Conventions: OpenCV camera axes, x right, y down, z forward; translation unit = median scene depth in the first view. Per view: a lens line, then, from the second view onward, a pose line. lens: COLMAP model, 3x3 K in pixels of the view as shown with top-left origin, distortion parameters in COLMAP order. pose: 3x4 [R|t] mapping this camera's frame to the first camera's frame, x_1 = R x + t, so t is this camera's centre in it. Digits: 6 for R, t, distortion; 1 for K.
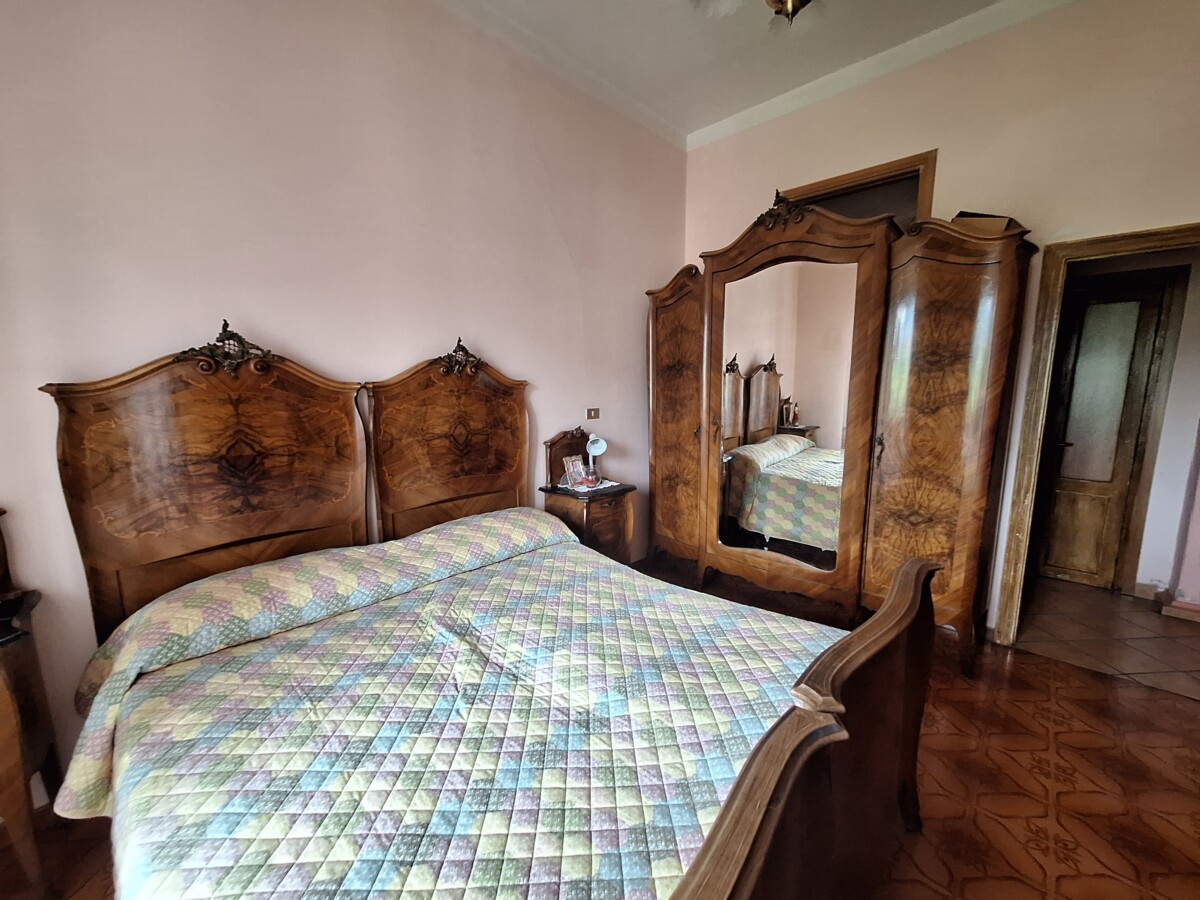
lens RADIAL K [[464.2, 0, 600.0], [0, 464.2, 450.0], [0, 0, 1]] dist [0.001002, 0.000027]
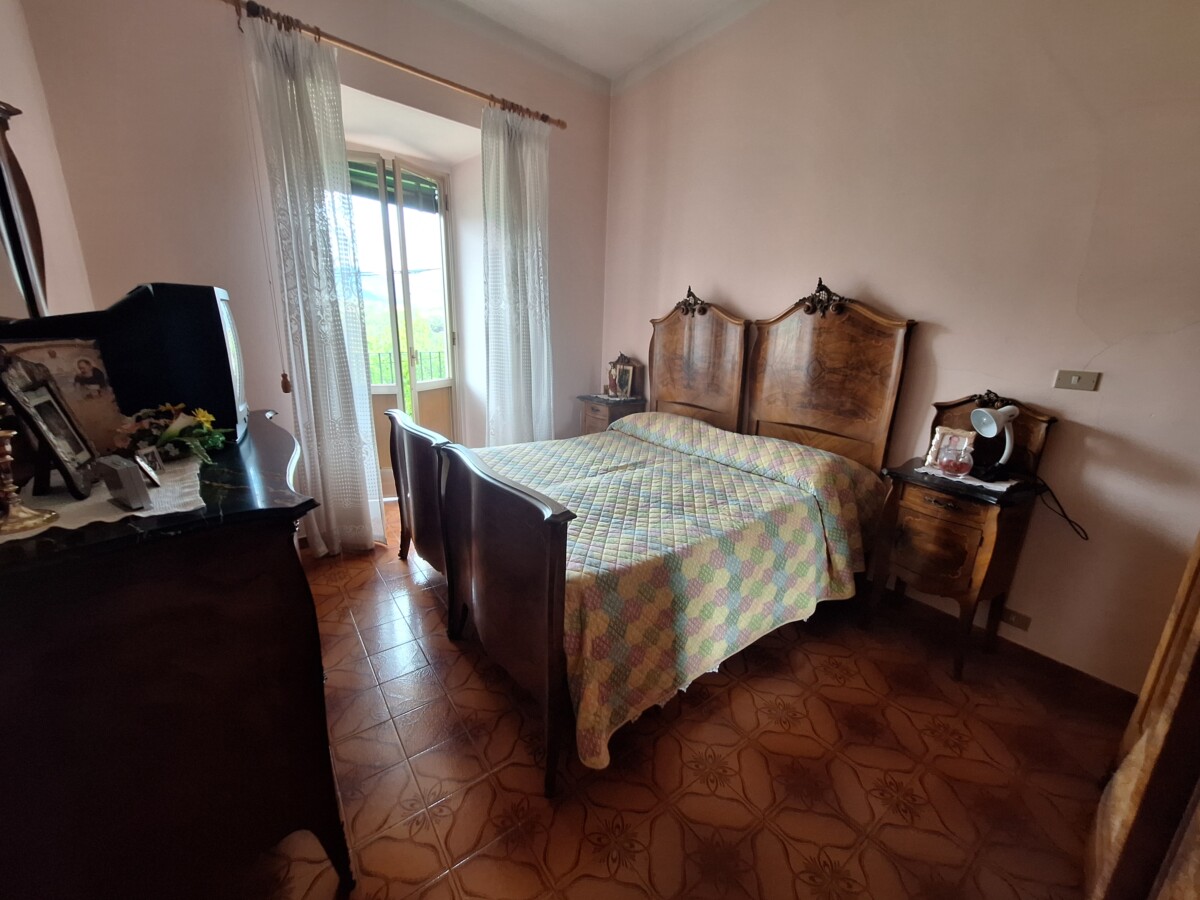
lens RADIAL K [[464.2, 0, 600.0], [0, 464.2, 450.0], [0, 0, 1]] dist [0.001002, 0.000027]
pose [[-0.153141, 0.264806, -0.952064, 0.798522], [-0.162264, 0.943613, 0.288556, -0.081716], [0.974792, 0.198675, -0.101537, 0.604837]]
